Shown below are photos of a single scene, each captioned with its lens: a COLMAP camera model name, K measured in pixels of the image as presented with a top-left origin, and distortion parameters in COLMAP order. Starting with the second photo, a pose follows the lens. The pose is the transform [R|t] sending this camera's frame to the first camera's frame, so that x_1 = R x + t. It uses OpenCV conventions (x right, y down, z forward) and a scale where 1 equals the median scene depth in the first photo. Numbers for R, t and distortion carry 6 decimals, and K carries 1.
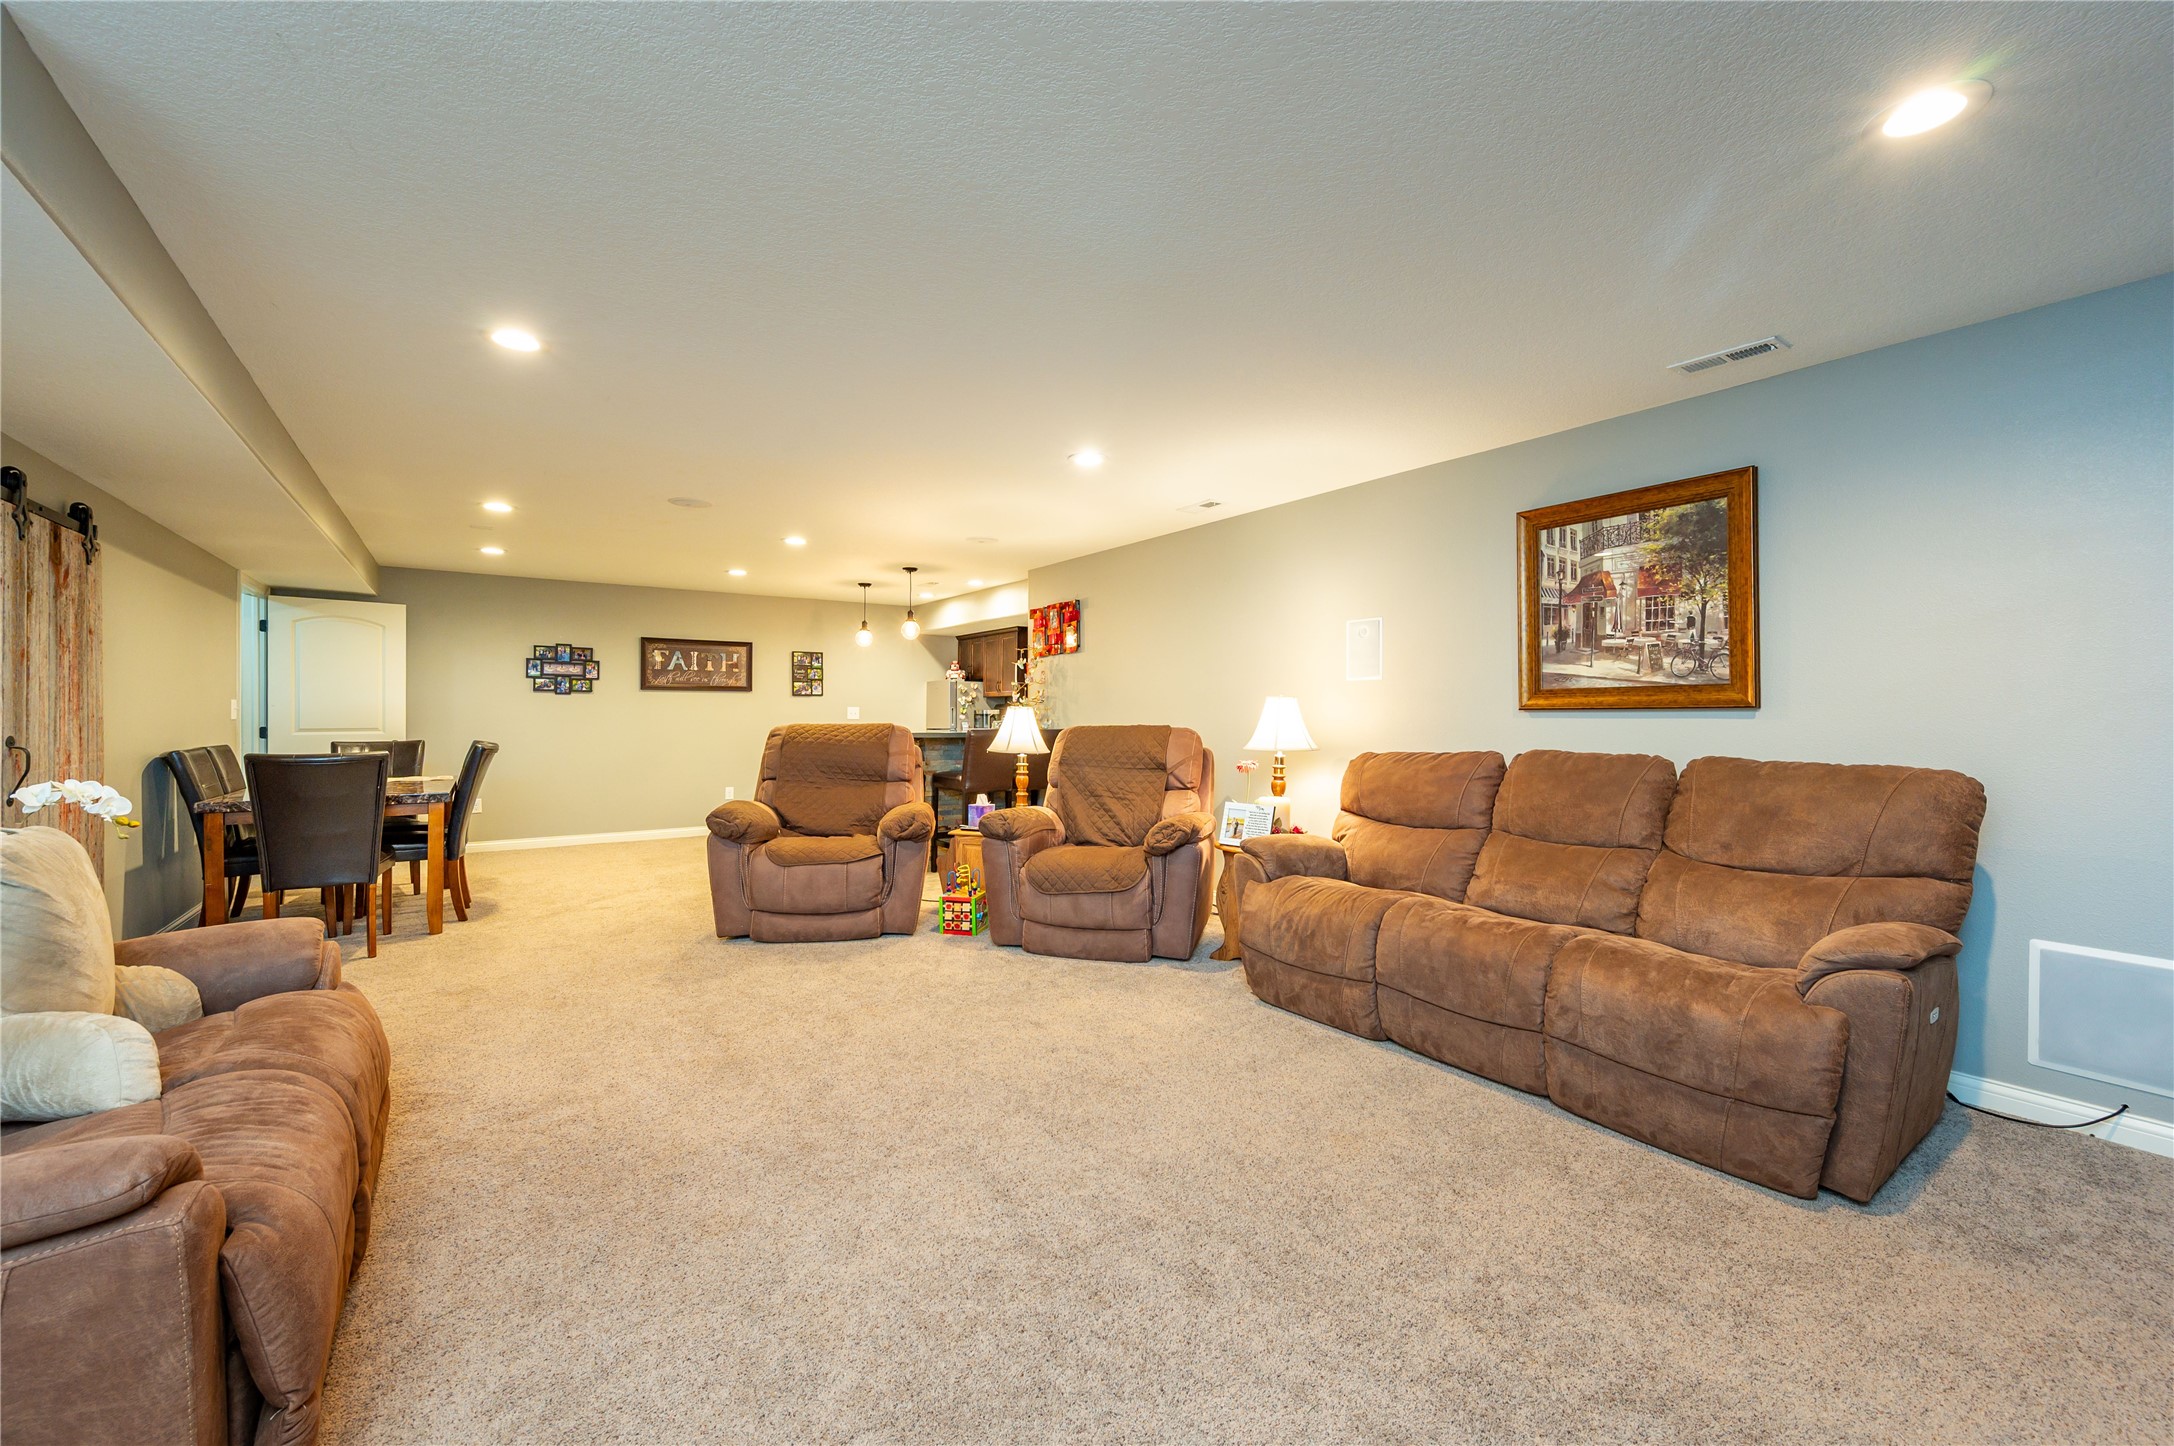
lens RADIAL K [[858.8, 0, 1096.5], [0, 858.8, 713.3], [0, 0, 1]] dist [-0.000296, -0.000379]
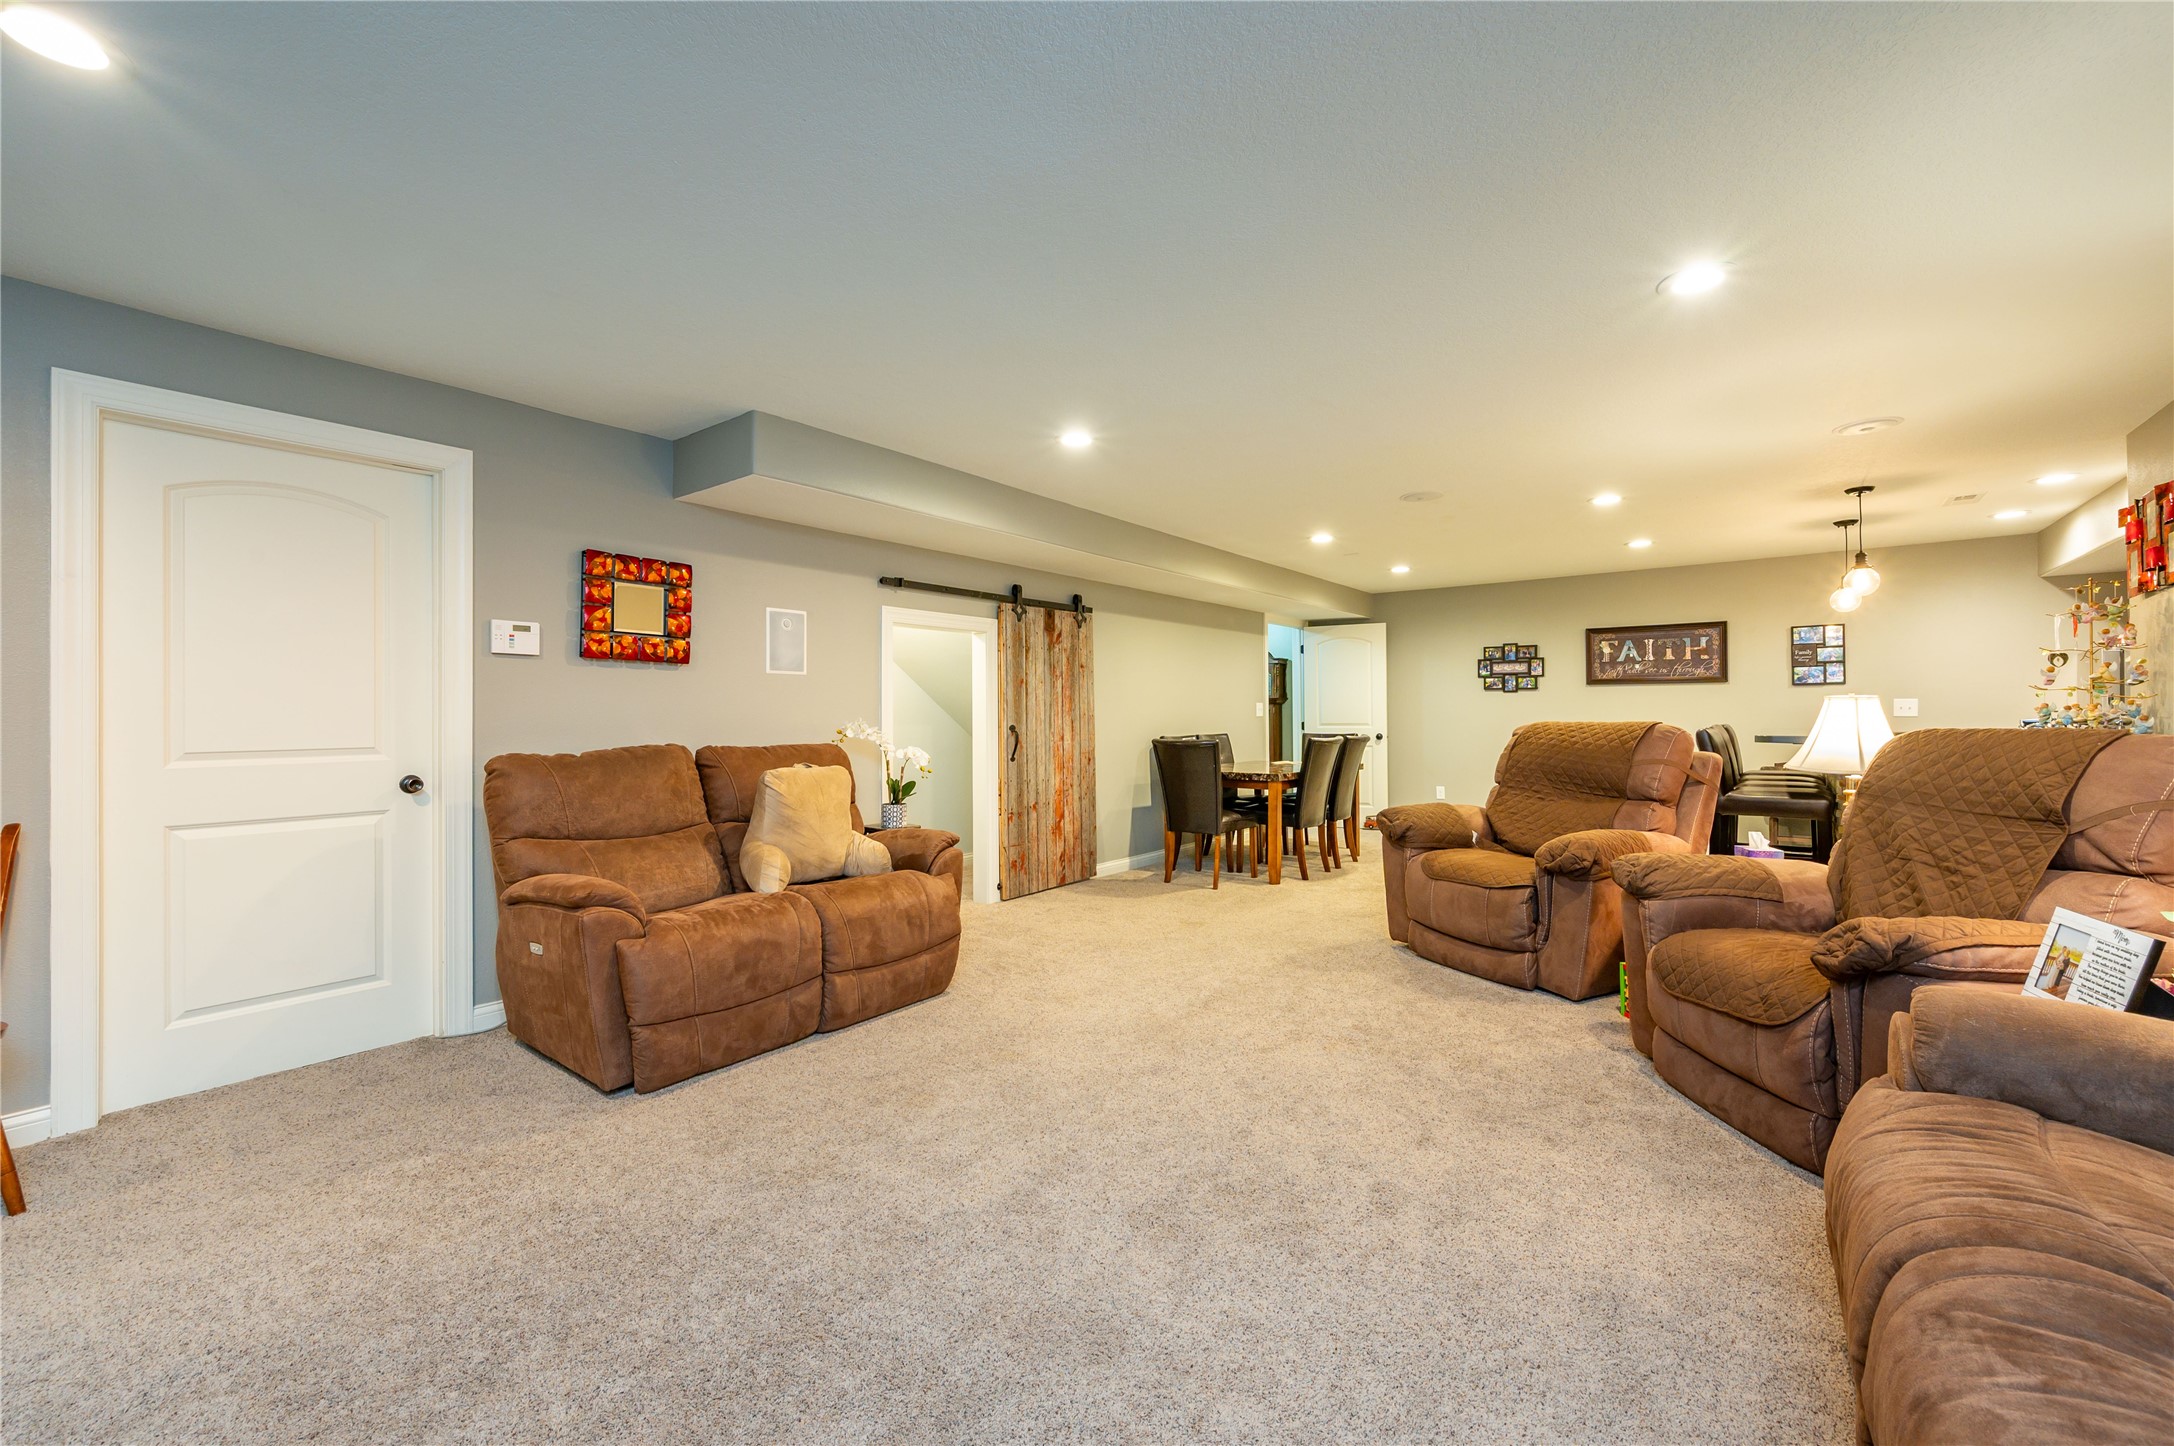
lens RADIAL K [[858.8, 0, 1081.6], [0, 858.8, 717.6], [0, 0, 1]] dist [-0.000296, -0.000379]
pose [[0.292341, 0.000850, -0.956314, 0.354273], [0.006722, 0.999973, 0.002944, 0.002919], [0.956291, -0.007289, 0.292327, 0.341712]]
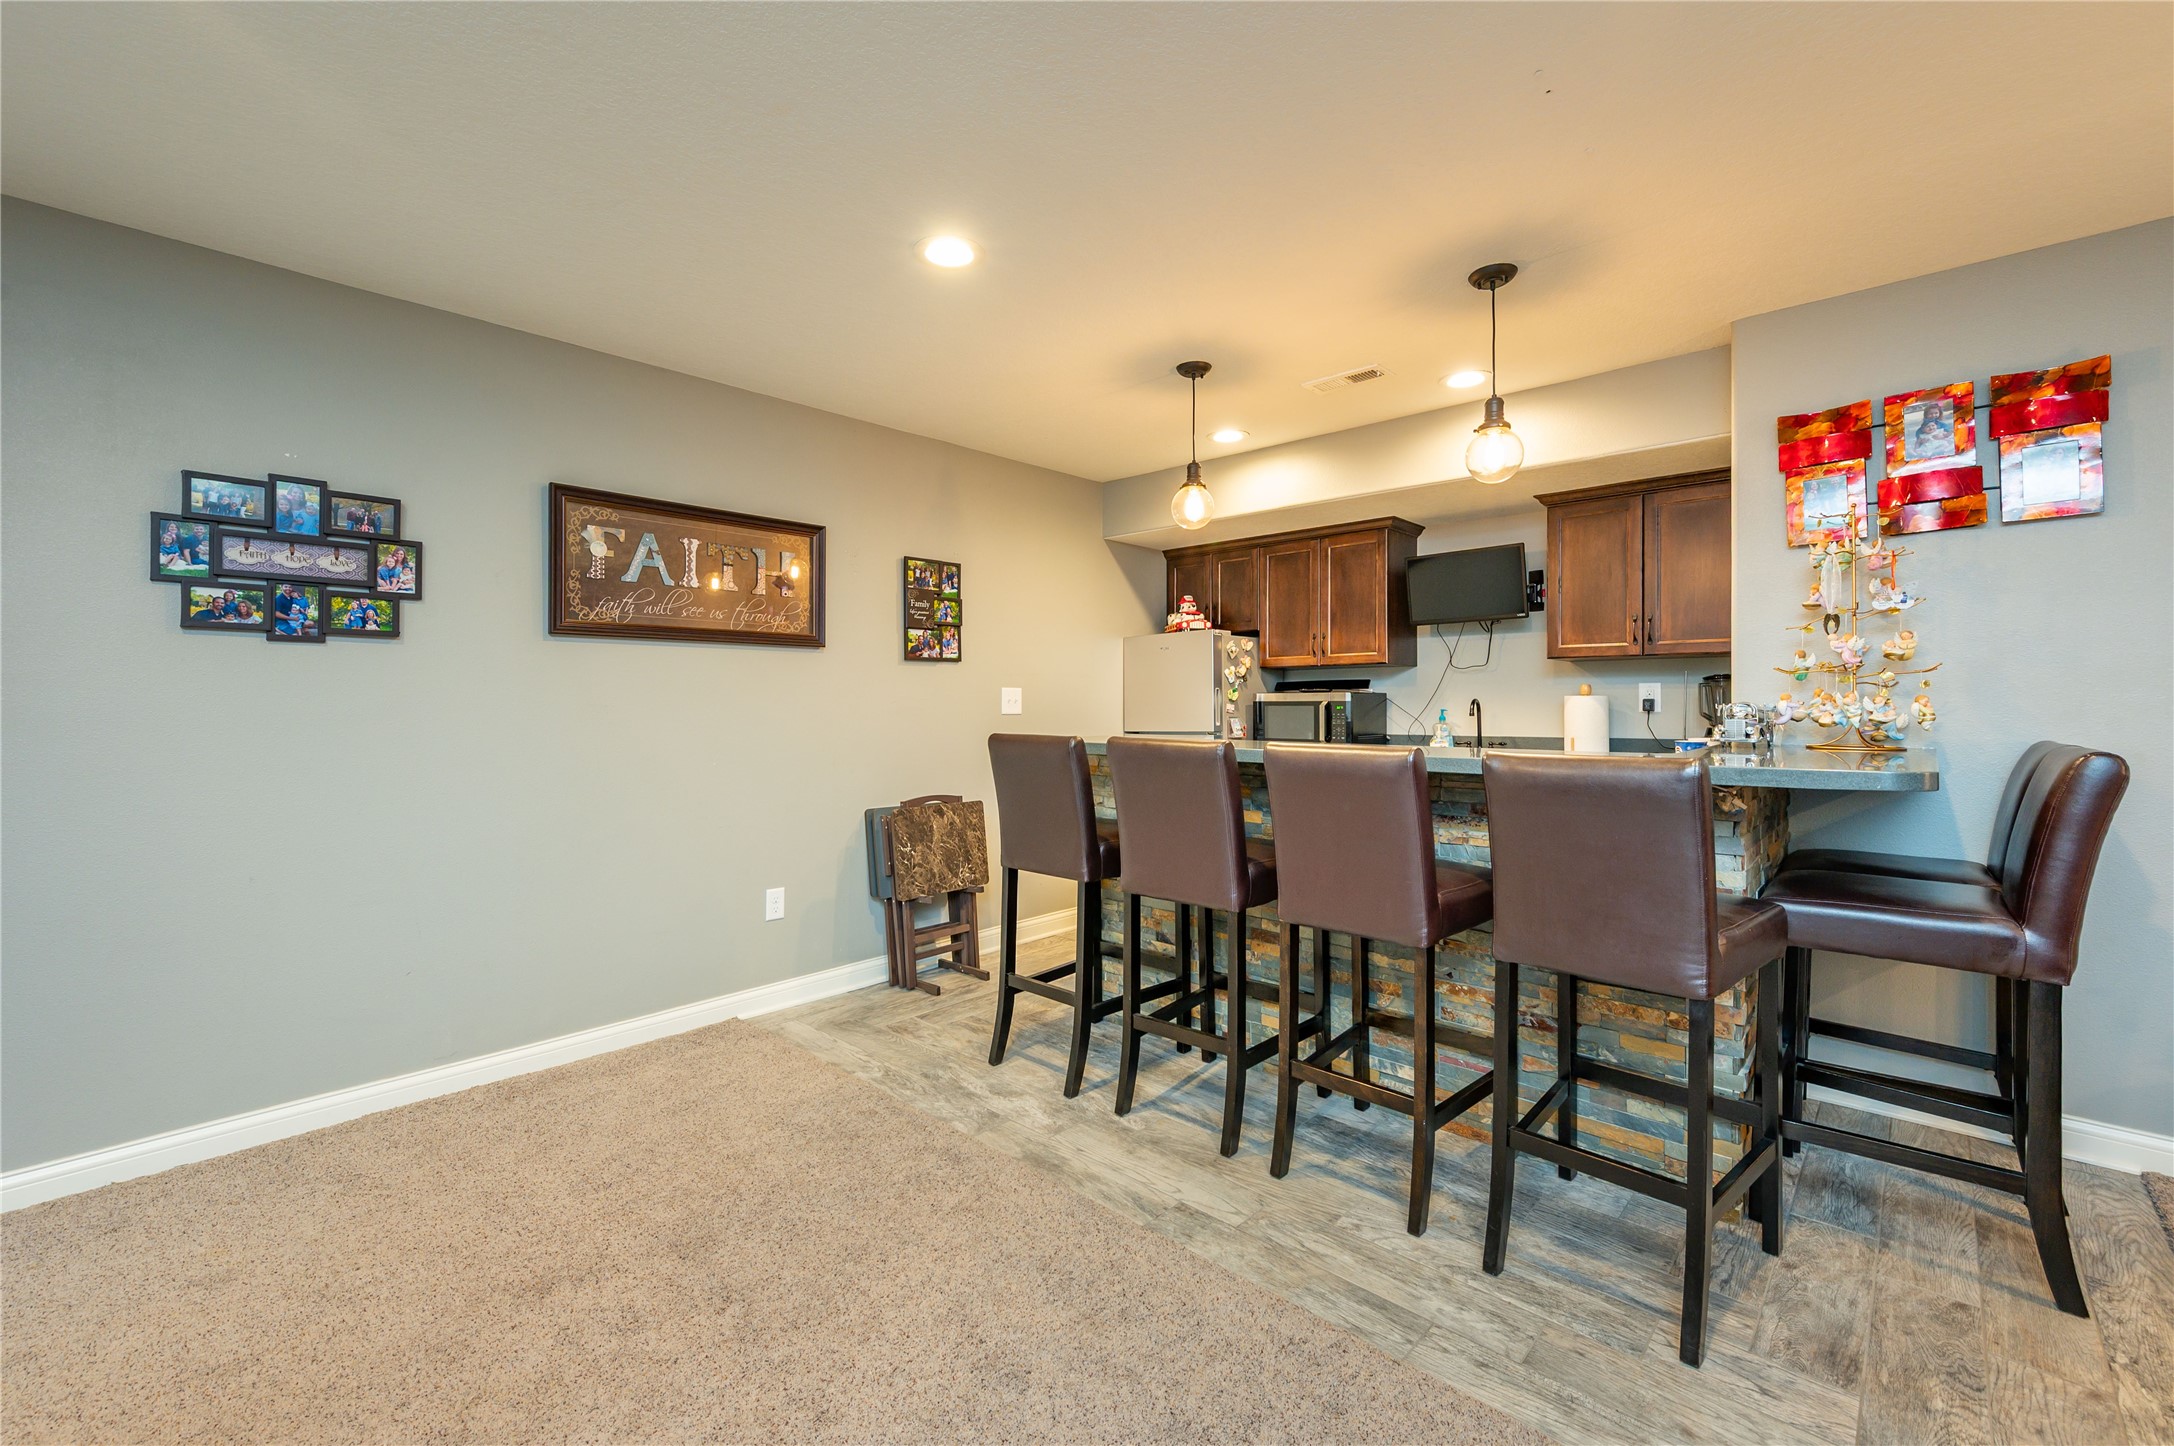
lens RADIAL K [[885.2, 0, 1085.6], [0, 885.2, 710.7], [0, 0, 1]] dist [-0.001465, -0.000254]
pose [[0.978326, -0.005585, 0.206996, -0.678170], [0.003529, 0.999941, 0.010298, 0.001190], [-0.207041, -0.009345, 0.978288, 1.042783]]
